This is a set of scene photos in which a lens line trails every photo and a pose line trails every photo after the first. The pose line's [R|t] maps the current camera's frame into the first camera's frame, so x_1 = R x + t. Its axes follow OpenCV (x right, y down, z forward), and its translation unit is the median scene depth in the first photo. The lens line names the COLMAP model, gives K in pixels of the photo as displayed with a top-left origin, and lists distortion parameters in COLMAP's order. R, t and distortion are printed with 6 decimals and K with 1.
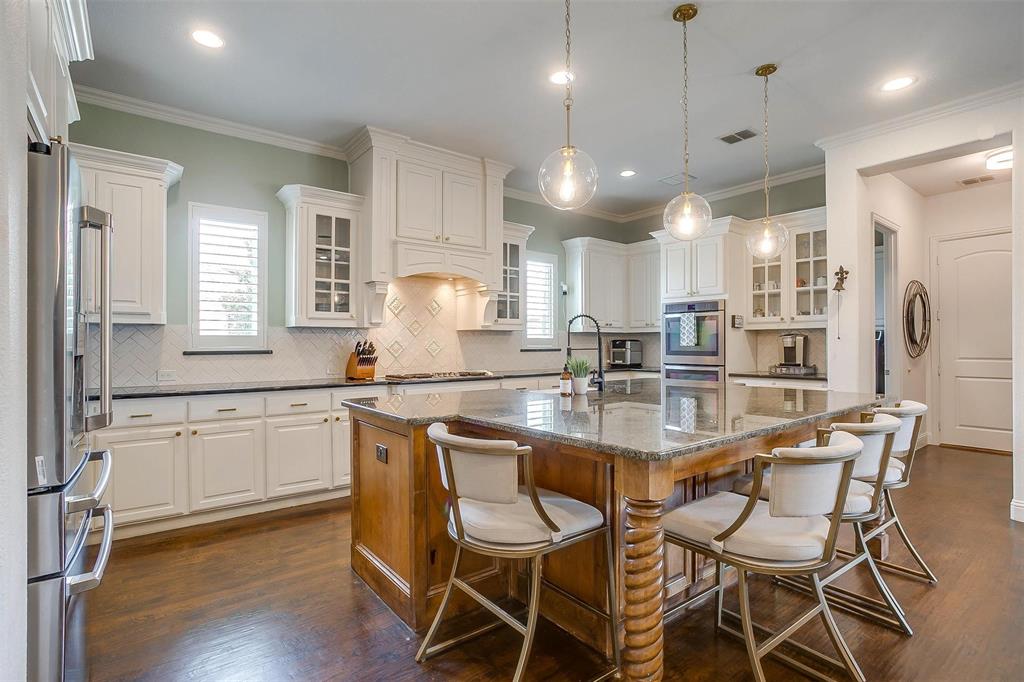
lens RADIAL K [[498.1, 0, 493.9], [0, 498.1, 348.6], [0, 0, 1]] dist [-0.045911, 0.020627]
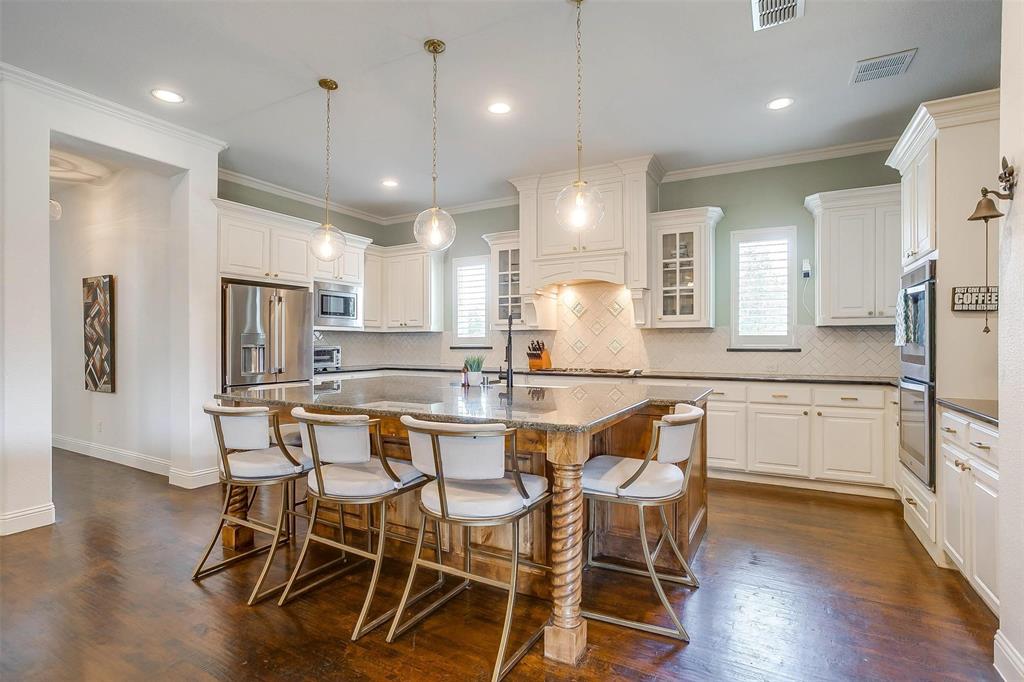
lens RADIAL K [[498.1, 0, 495.2], [0, 498.1, 342.0], [0, 0, 1]] dist [-0.045911, 0.020627]
pose [[0.390124, -0.001415, -0.920761, 0.905555], [-0.007908, 0.999957, -0.004887, -0.003793], [0.920729, 0.009187, 0.390096, 0.413799]]
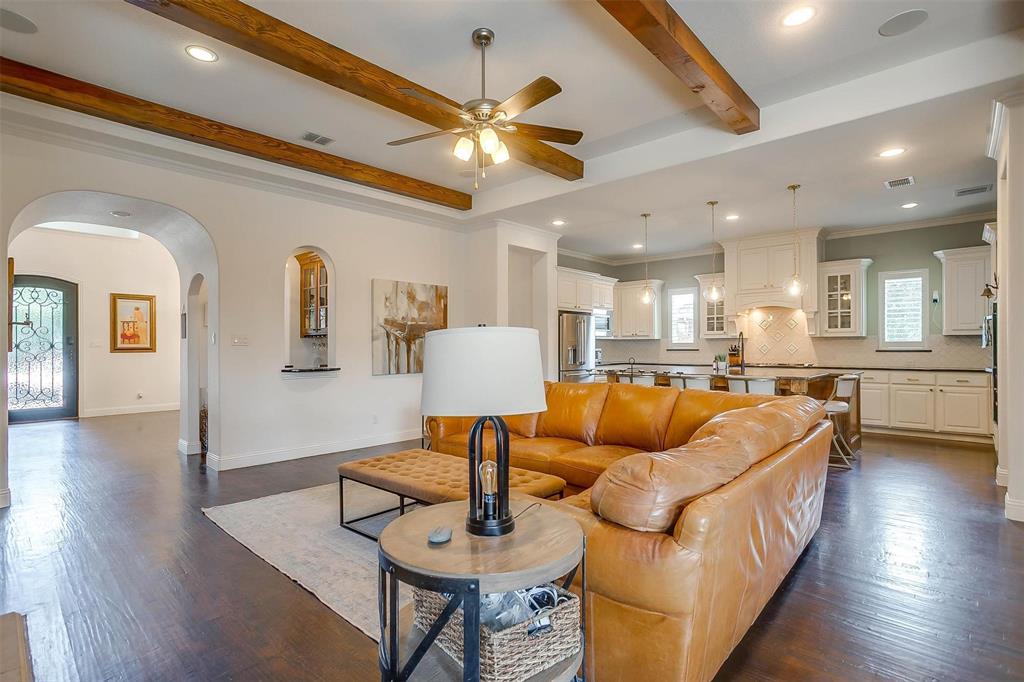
lens RADIAL K [[498.1, 0, 499.5], [0, 498.1, 344.7], [0, 0, 1]] dist [-0.045911, 0.020627]
pose [[0.164702, -0.004489, -0.986333, 1.535157], [-0.007747, 0.999953, -0.005844, 0.002976], [0.986313, 0.008603, 0.164660, -0.230524]]
